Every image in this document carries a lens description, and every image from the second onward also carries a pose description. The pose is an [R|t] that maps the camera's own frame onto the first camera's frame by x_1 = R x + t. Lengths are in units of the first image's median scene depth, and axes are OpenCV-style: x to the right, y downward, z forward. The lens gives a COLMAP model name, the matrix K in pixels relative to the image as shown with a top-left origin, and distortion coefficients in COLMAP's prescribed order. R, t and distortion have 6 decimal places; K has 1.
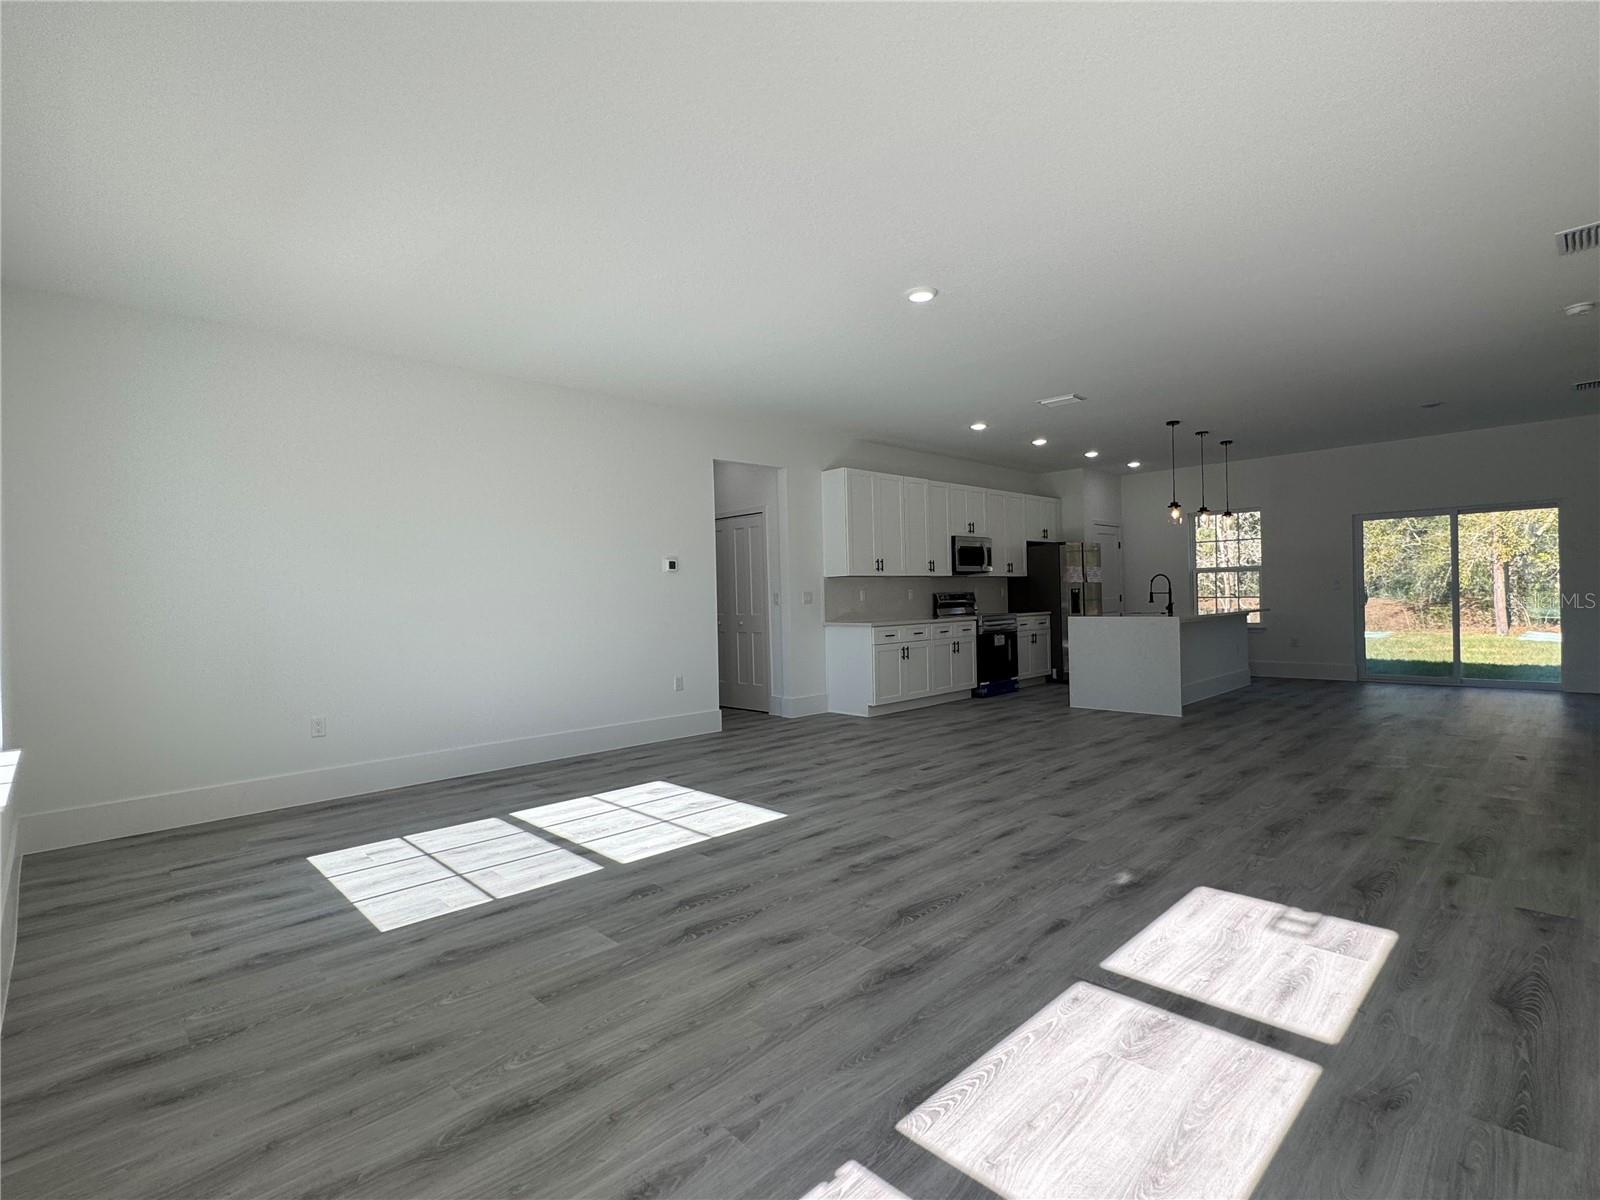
lens RADIAL K [[764.9, 0, 810.9], [0, 764.9, 604.3], [0, 0, 1]] dist [-0.001281, -0.000501]
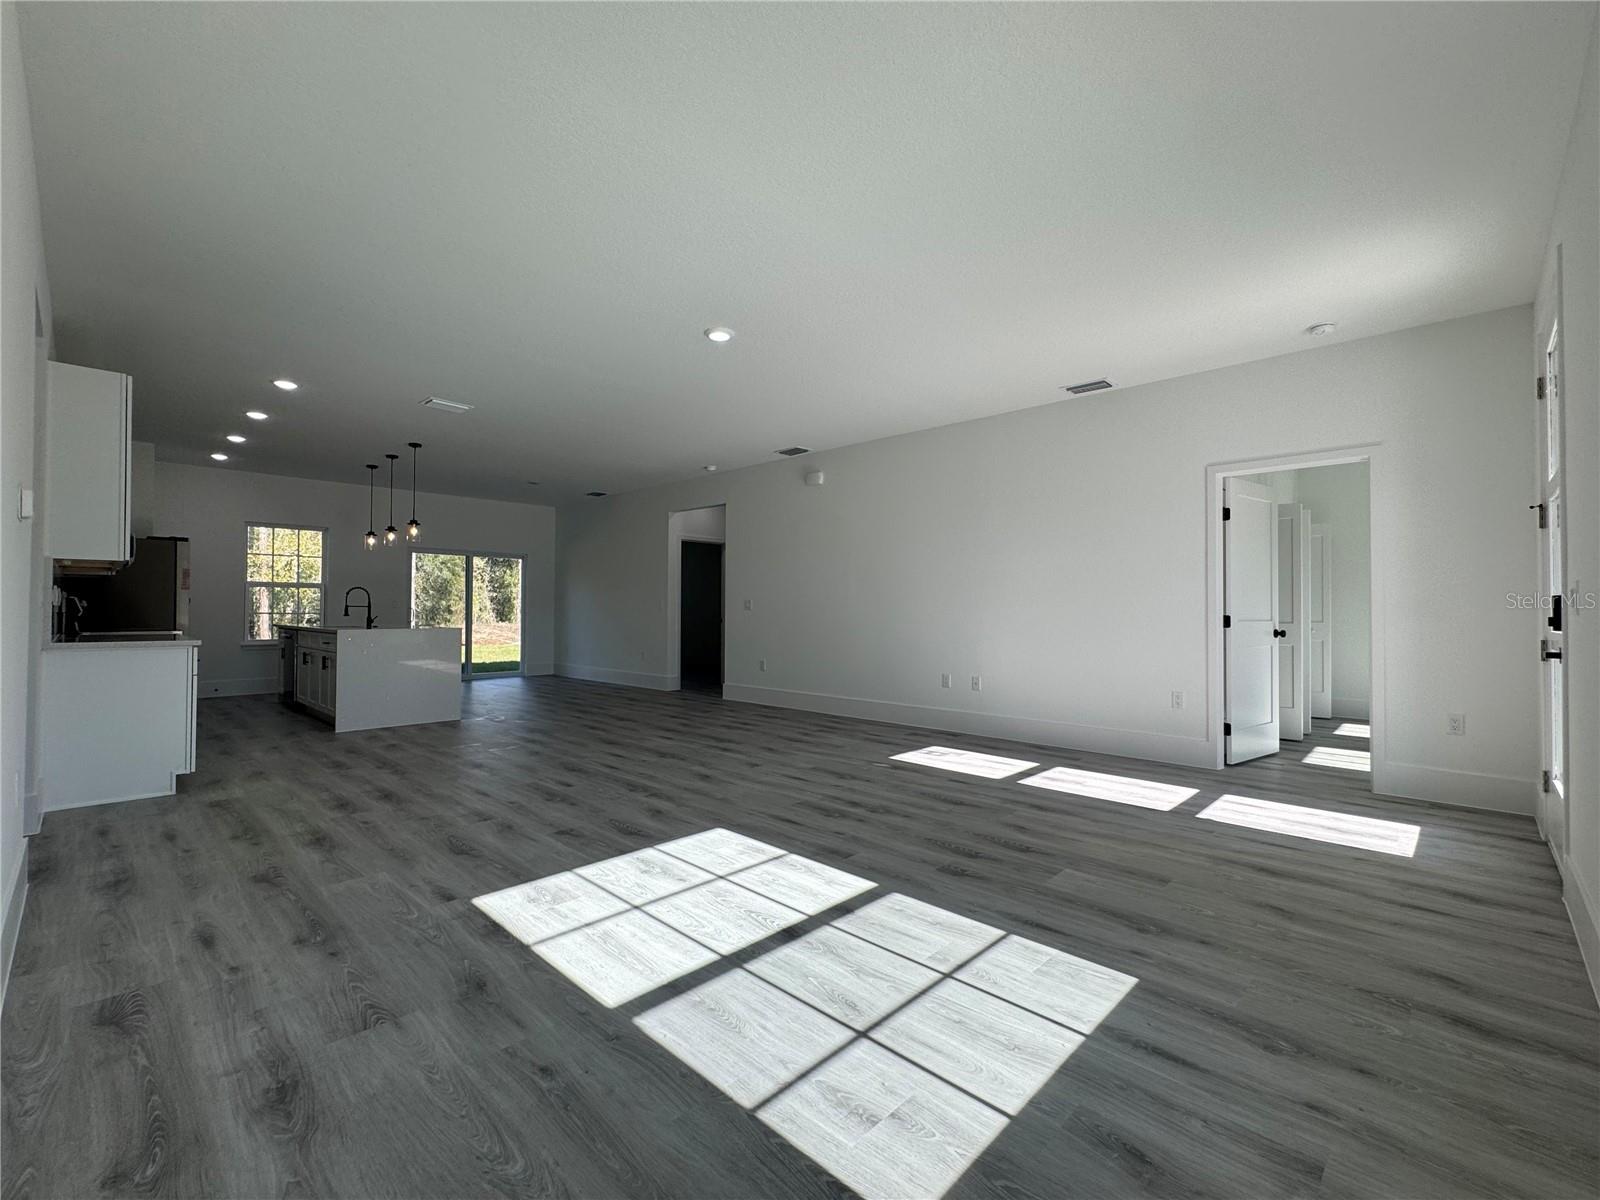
lens RADIAL K [[703.0, 0, 805.7], [0, 703.0, 603.6], [0, 0, 1]] dist [0.001236, -0.007711]
pose [[-0.039172, 0.048658, 0.998047, -0.098453], [0.002374, 0.998815, -0.048603, 0.005718], [-0.999230, 0.000465, -0.039241, 0.104910]]
